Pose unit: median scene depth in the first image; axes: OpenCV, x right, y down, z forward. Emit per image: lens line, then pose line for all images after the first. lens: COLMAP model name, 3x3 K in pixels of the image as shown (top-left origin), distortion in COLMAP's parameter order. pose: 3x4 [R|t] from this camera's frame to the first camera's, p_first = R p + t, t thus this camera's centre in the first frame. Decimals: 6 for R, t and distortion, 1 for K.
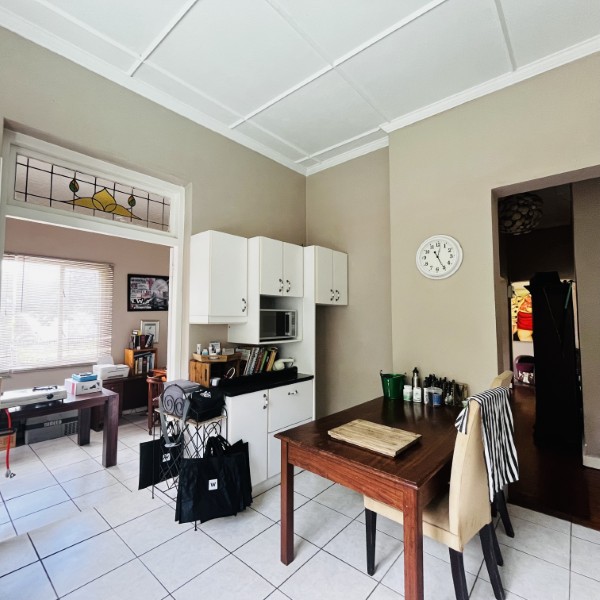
lens RADIAL K [[325.7, 0, 299.2], [0, 325.7, 299.1], [0, 0, 1]] dist [-0.002322, -0.000422]
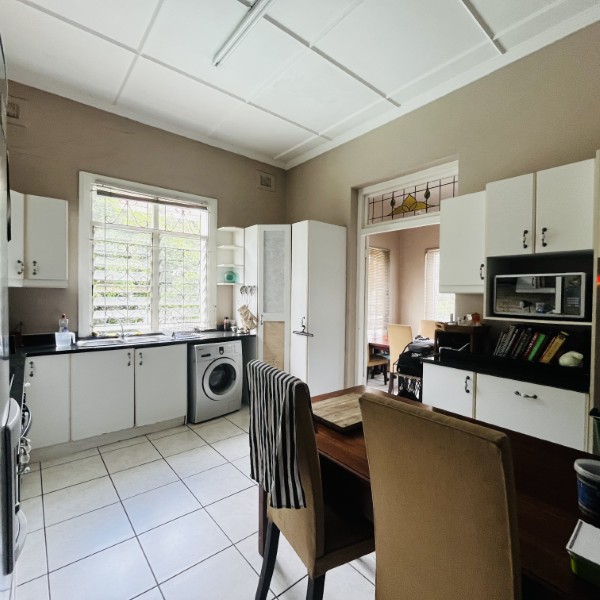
lens RADIAL K [[325.7, 0, 299.2], [0, 325.7, 299.1], [0, 0, 1]] dist [-0.002322, -0.000422]
pose [[-0.159304, 0.000880, -0.987229, 0.783788], [0.034025, 0.999410, -0.004600, 0.084066], [0.986643, -0.034323, -0.159240, 0.713581]]
